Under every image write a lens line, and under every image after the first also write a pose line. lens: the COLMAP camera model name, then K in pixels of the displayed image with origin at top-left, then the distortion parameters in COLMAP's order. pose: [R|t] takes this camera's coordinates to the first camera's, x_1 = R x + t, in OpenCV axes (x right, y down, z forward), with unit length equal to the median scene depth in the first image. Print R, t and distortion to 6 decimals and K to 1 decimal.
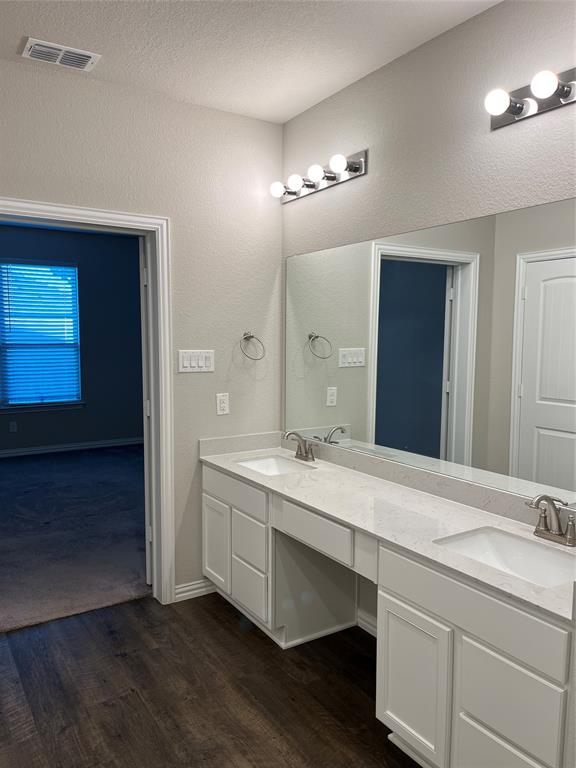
lens RADIAL K [[580.6, 0, 291.2], [0, 580.6, 389.0], [0, 0, 1]] dist [0.067053, -0.091698]
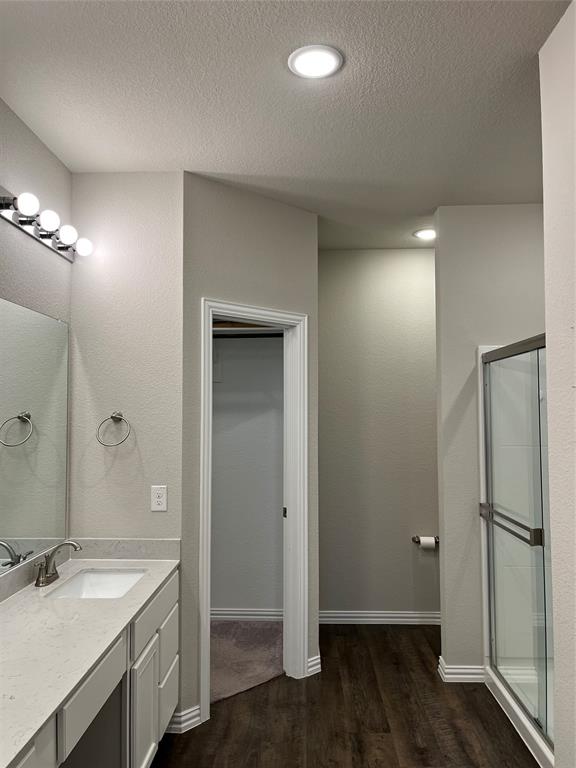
lens RADIAL K [[580.6, 0, 281.2], [0, 580.6, 386.7], [0, 0, 1]] dist [0.067053, -0.091698]
pose [[-0.816339, 0.034928, 0.576517, -0.711683], [0.064456, 0.997444, 0.030840, -0.144758], [-0.573966, 0.062336, -0.816503, 1.542523]]
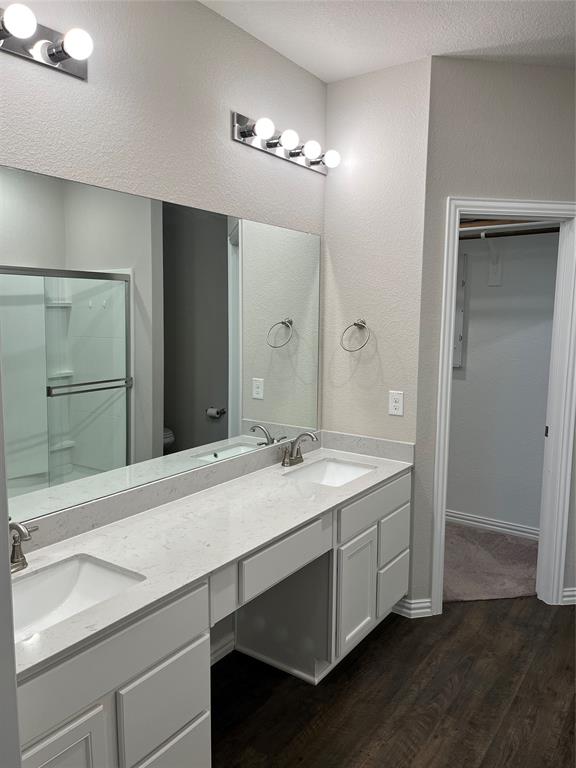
lens RADIAL K [[580.6, 0, 282.9], [0, 580.6, 379.8], [0, 0, 1]] dist [0.067053, -0.091698]
pose [[-0.366075, -0.102259, 0.924950, -0.827804], [0.087660, 0.985735, 0.143673, -0.144099], [-0.926447, 0.133676, -0.351889, 1.413531]]
